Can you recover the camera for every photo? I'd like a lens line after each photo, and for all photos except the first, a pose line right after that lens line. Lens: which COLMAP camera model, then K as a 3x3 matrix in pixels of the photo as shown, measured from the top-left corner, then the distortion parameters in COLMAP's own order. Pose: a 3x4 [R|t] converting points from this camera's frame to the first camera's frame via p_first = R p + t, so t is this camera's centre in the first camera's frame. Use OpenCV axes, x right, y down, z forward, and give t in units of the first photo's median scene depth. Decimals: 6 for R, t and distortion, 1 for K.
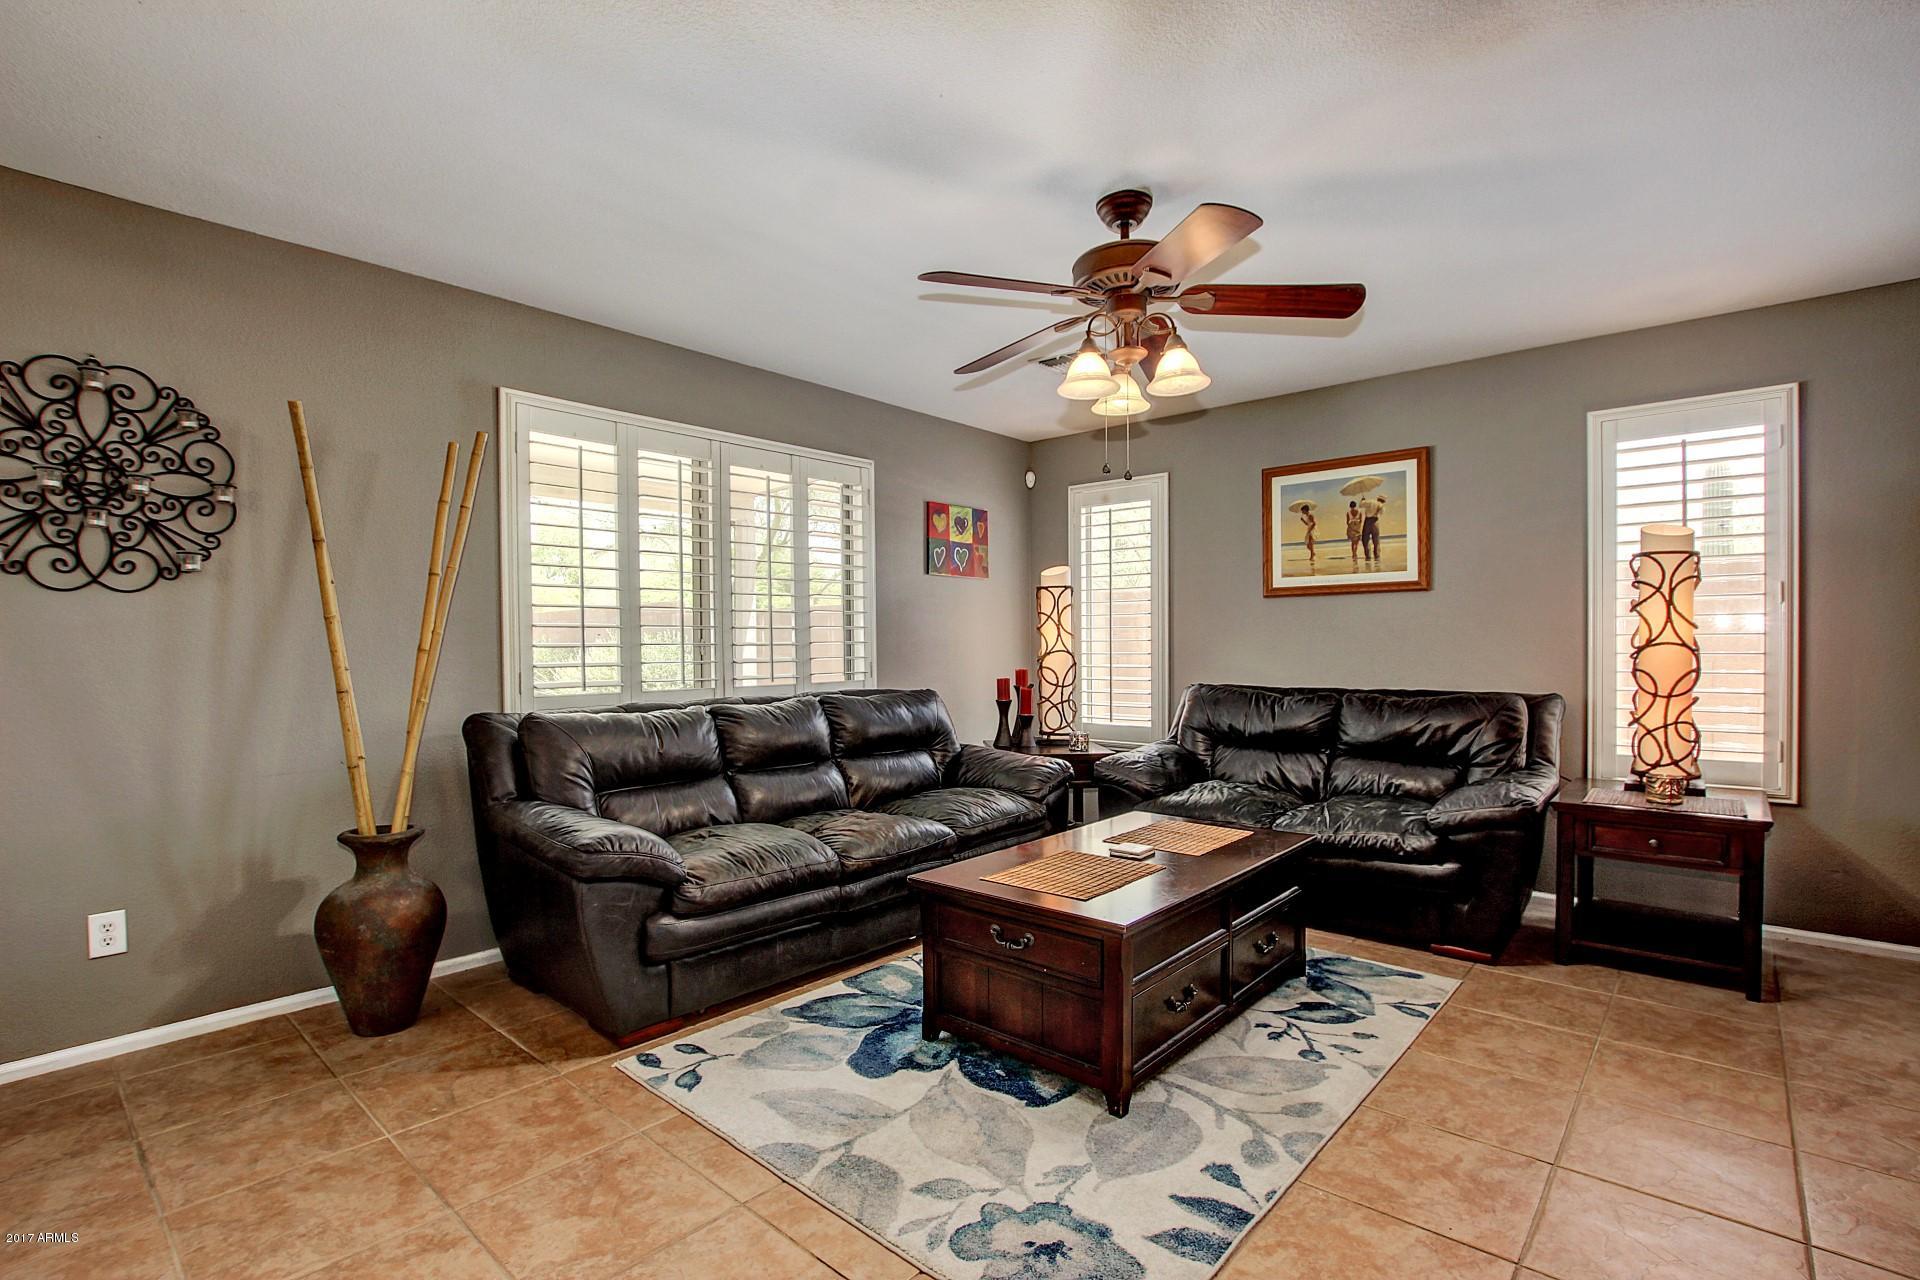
lens RADIAL K [[891.4, 0, 946.0], [0, 891.4, 658.7], [0, 0, 1]] dist [-0.038286, 0.006583]
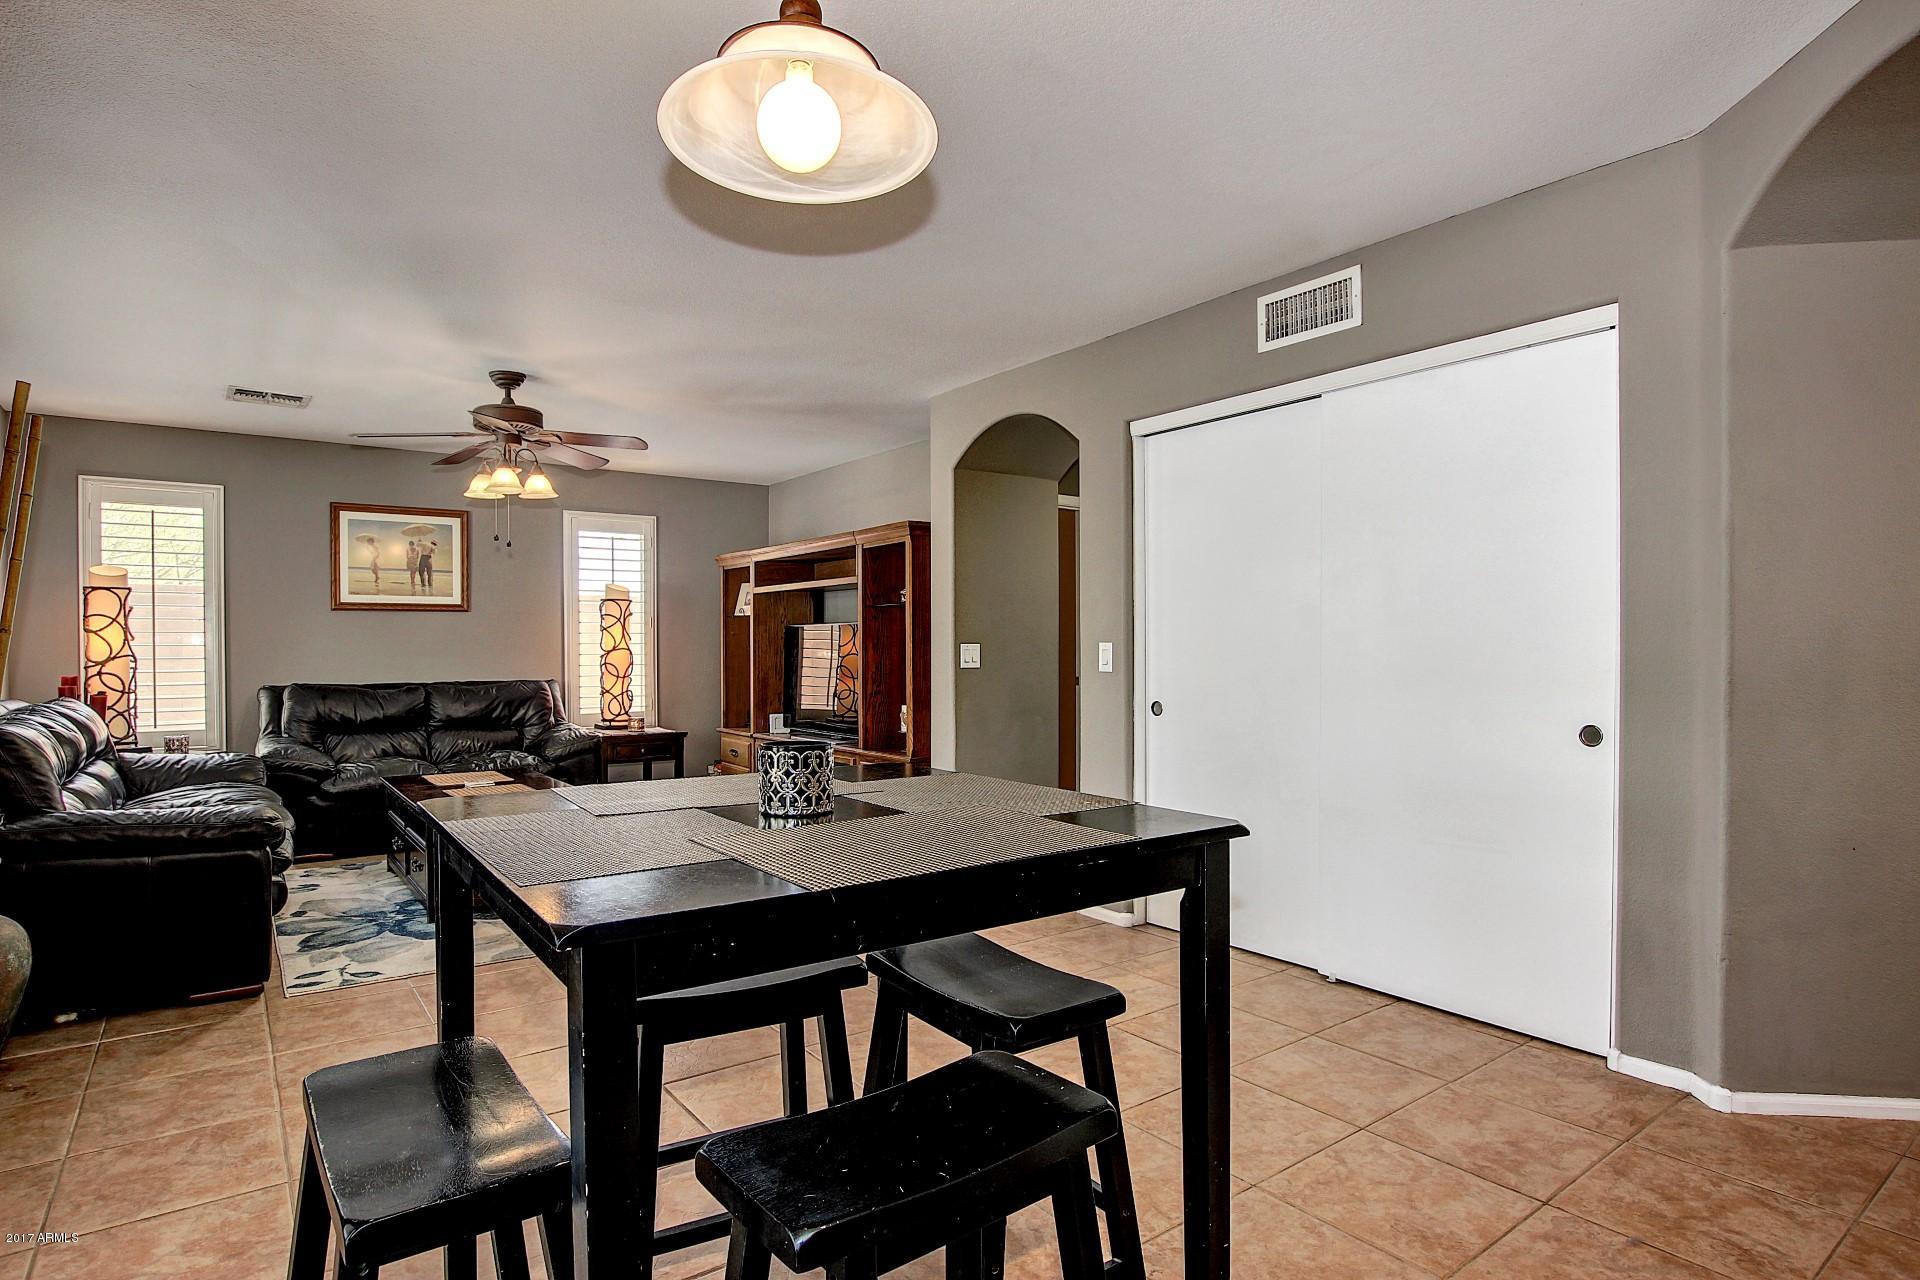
lens RADIAL K [[1007.1, 0, 959.5], [0, 1007.1, 657.3], [0, 0, 1]] dist [-0.027707, 0.002755]
pose [[0.196576, -0.004825, 0.980477, -1.434902], [0.016229, 0.999867, 0.001667, 0.011251], [-0.980354, 0.015585, 0.196629, -0.162419]]
